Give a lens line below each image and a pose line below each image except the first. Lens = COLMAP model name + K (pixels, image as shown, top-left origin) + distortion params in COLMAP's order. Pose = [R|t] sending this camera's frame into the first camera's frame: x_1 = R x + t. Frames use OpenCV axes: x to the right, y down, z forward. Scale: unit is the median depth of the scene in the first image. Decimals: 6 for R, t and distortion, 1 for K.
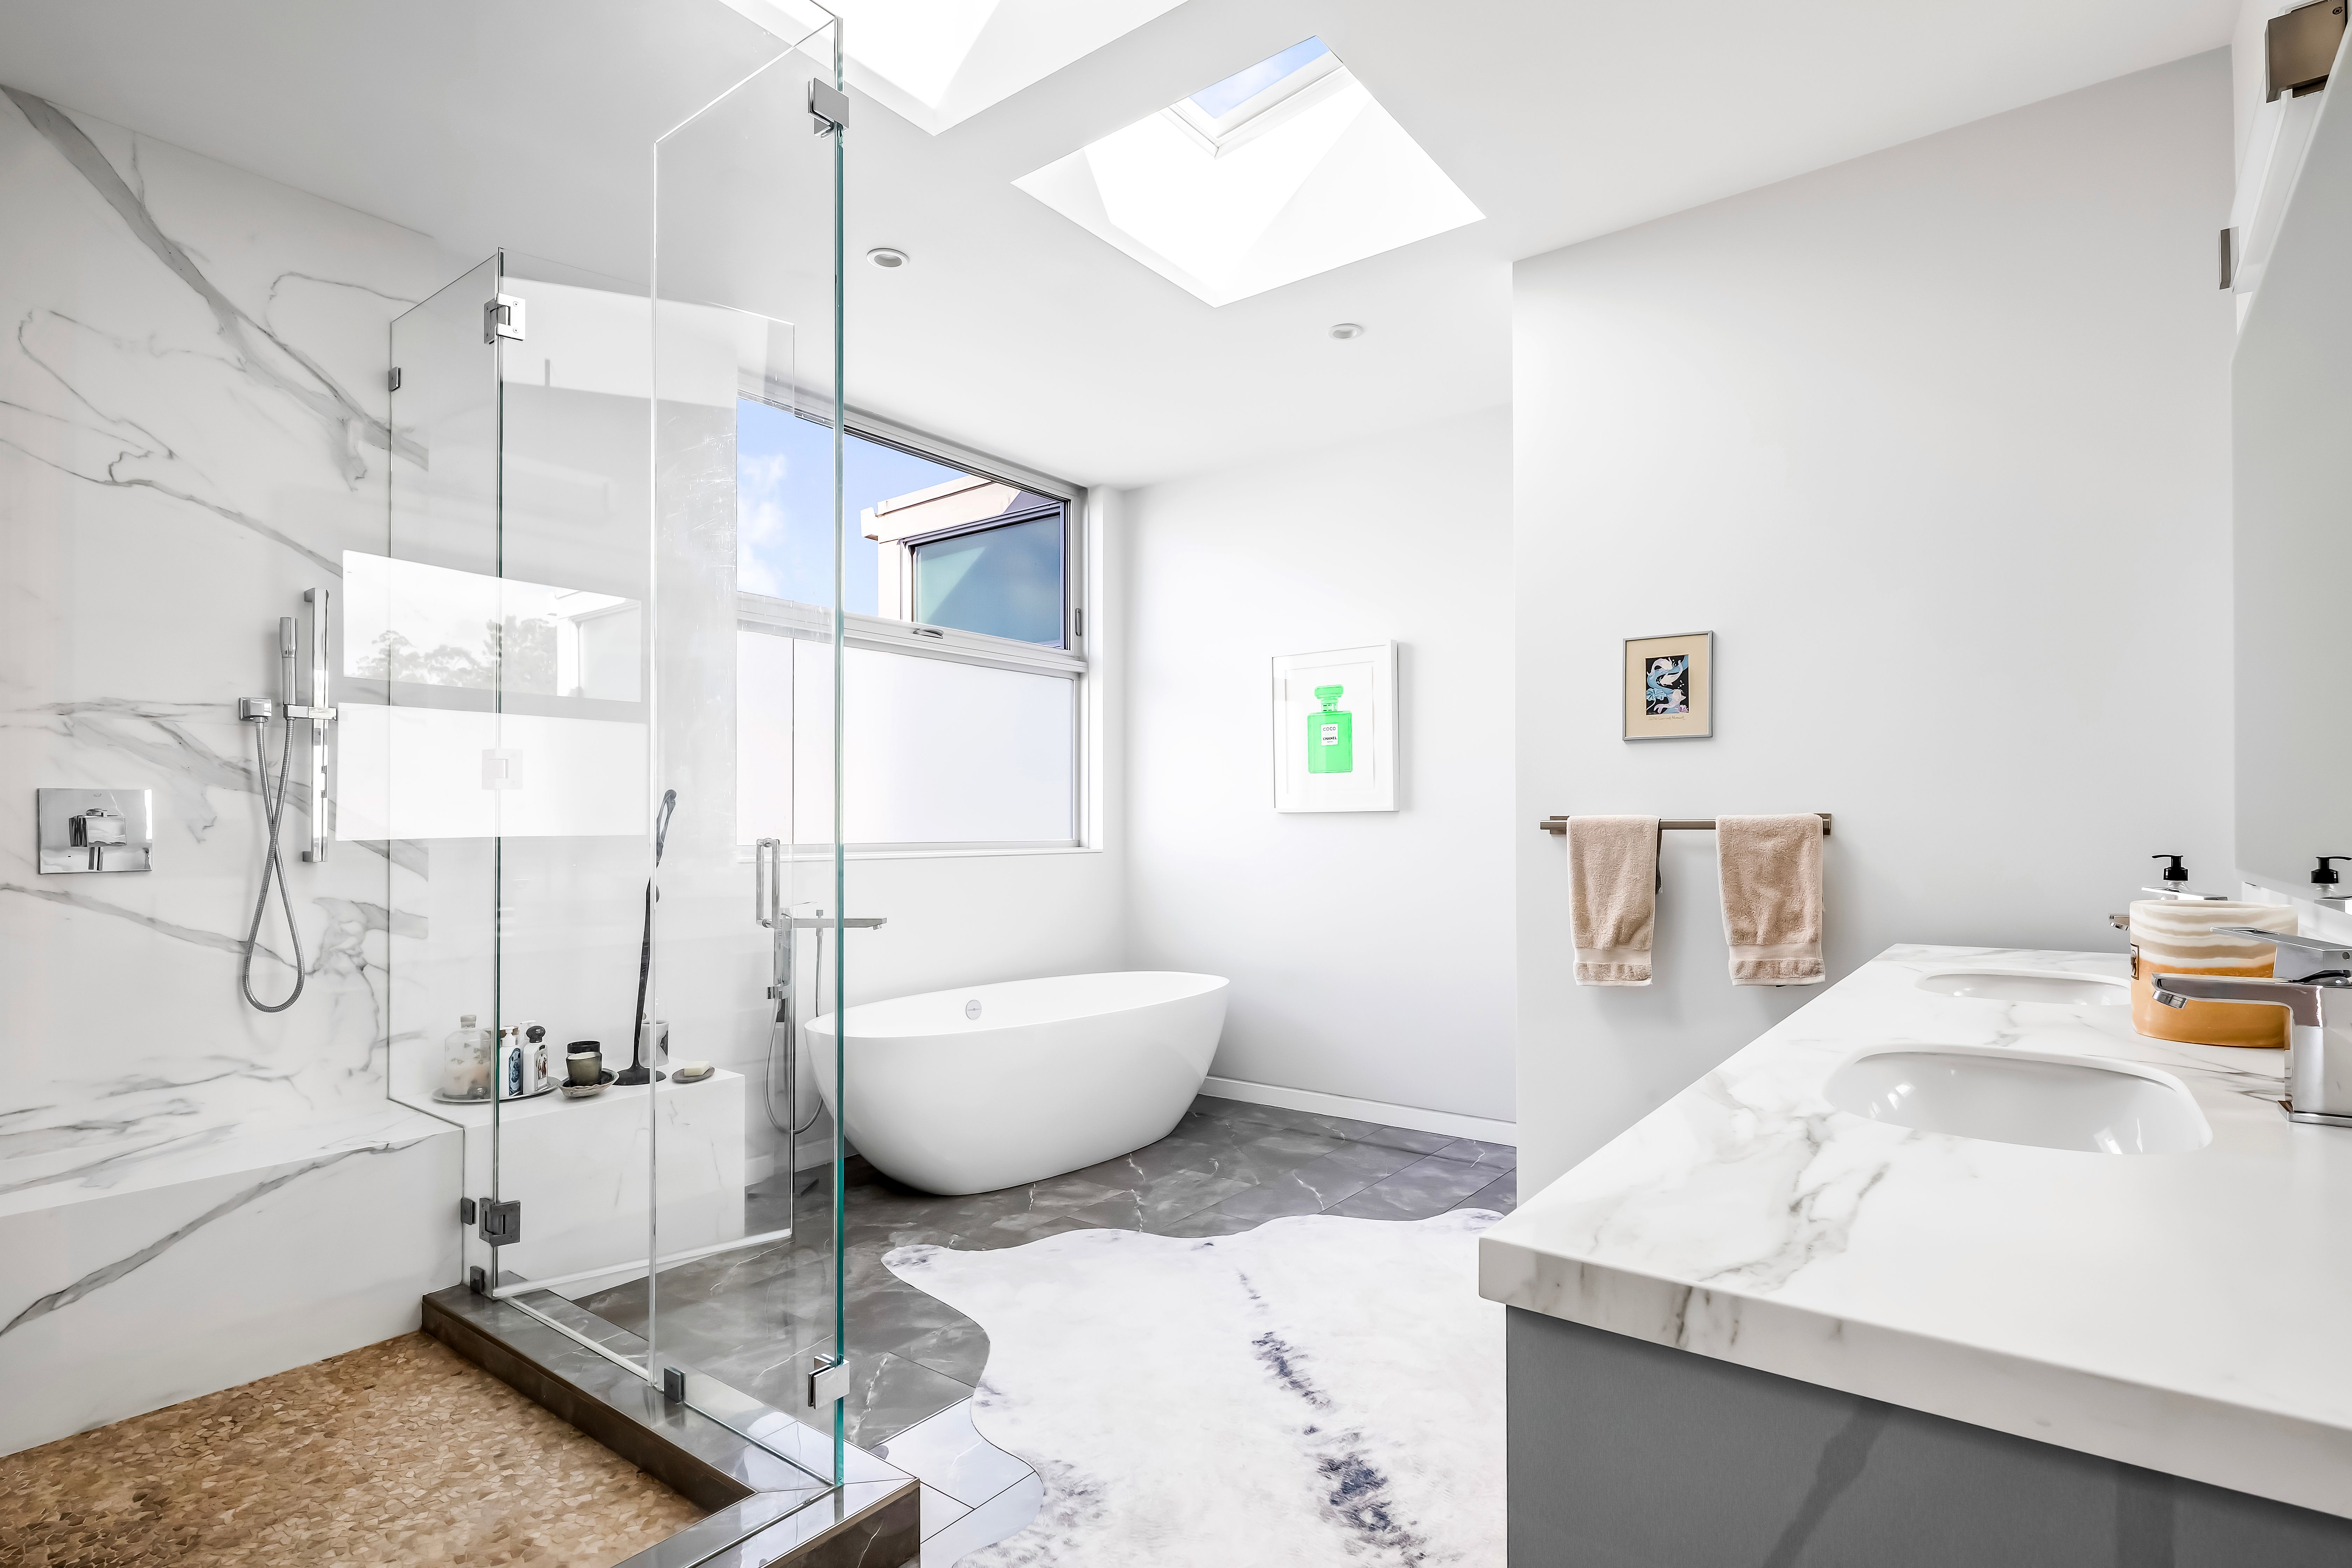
lens RADIAL K [[1170.9, 0, 1171.5], [0, 1170.9, 796.0], [0, 0, 1]] dist [-0.004661, 0.000357]
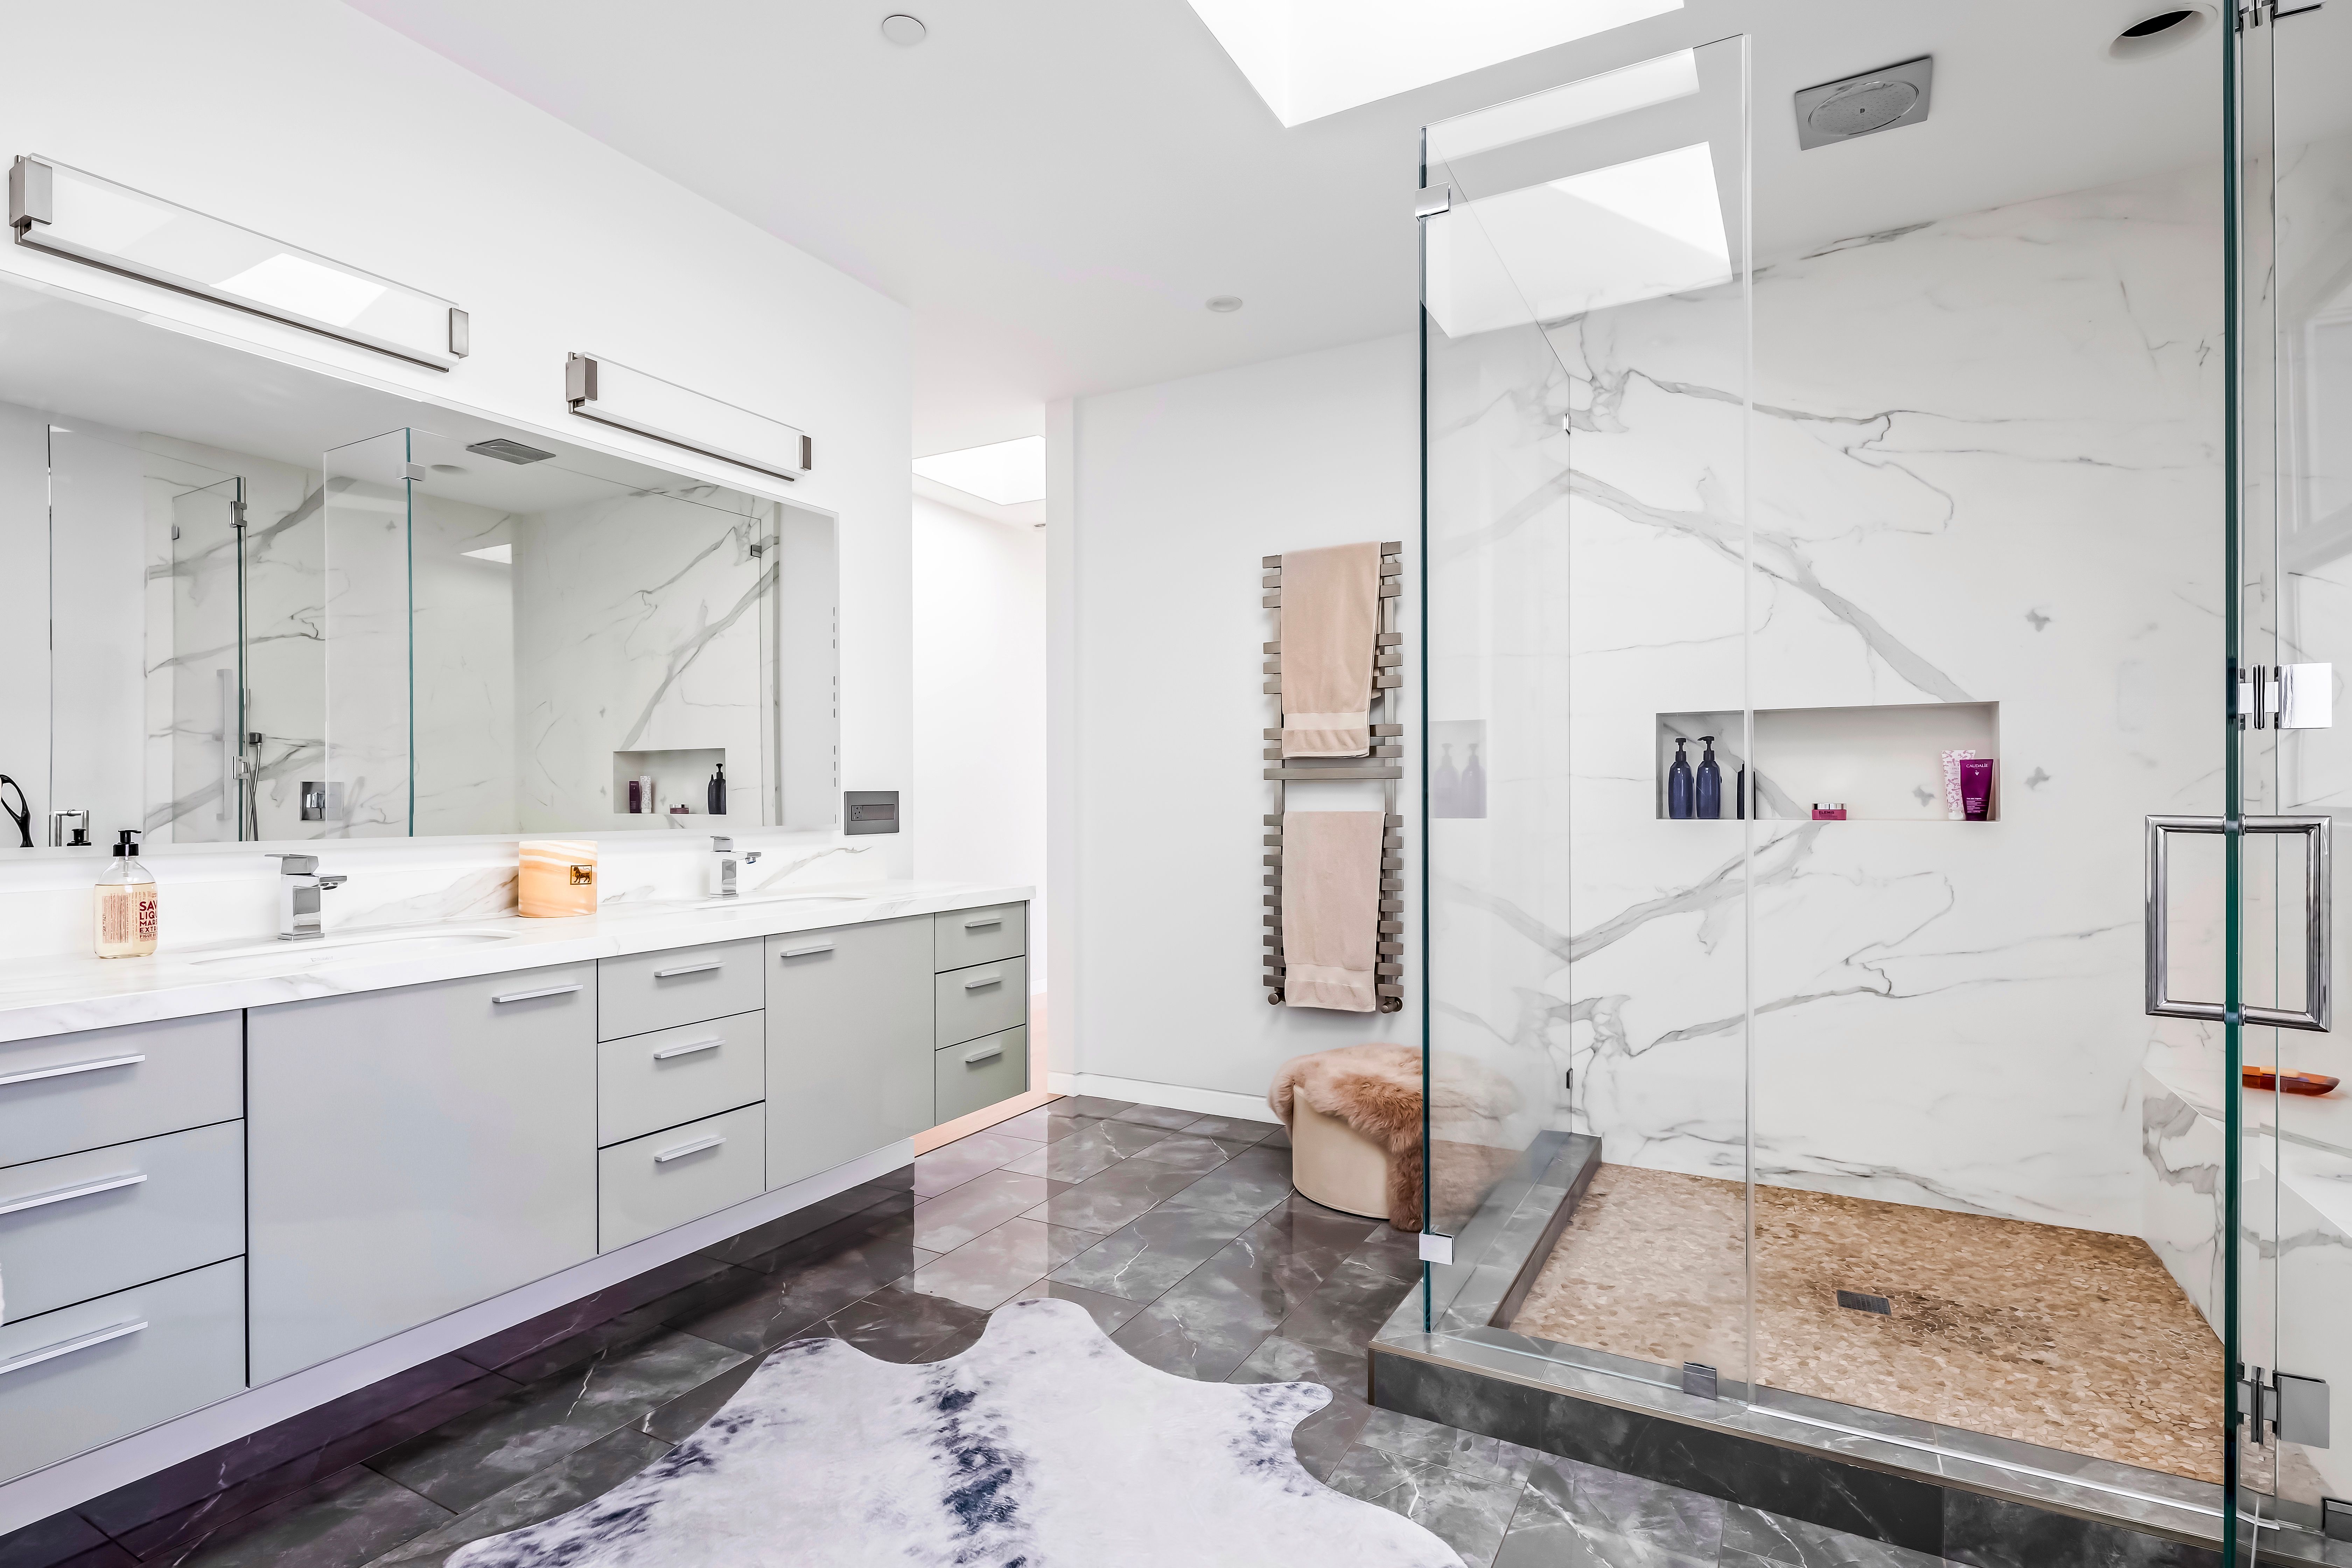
lens RADIAL K [[1170.9, 0, 1173.4], [0, 1170.9, 793.9], [0, 0, 1]] dist [-0.004661, 0.000357]
pose [[-0.989165, 0.006334, -0.146670, 0.131984], [0.010857, 0.999489, -0.030060, 0.052749], [0.146405, -0.031327, -0.988729, 1.880840]]
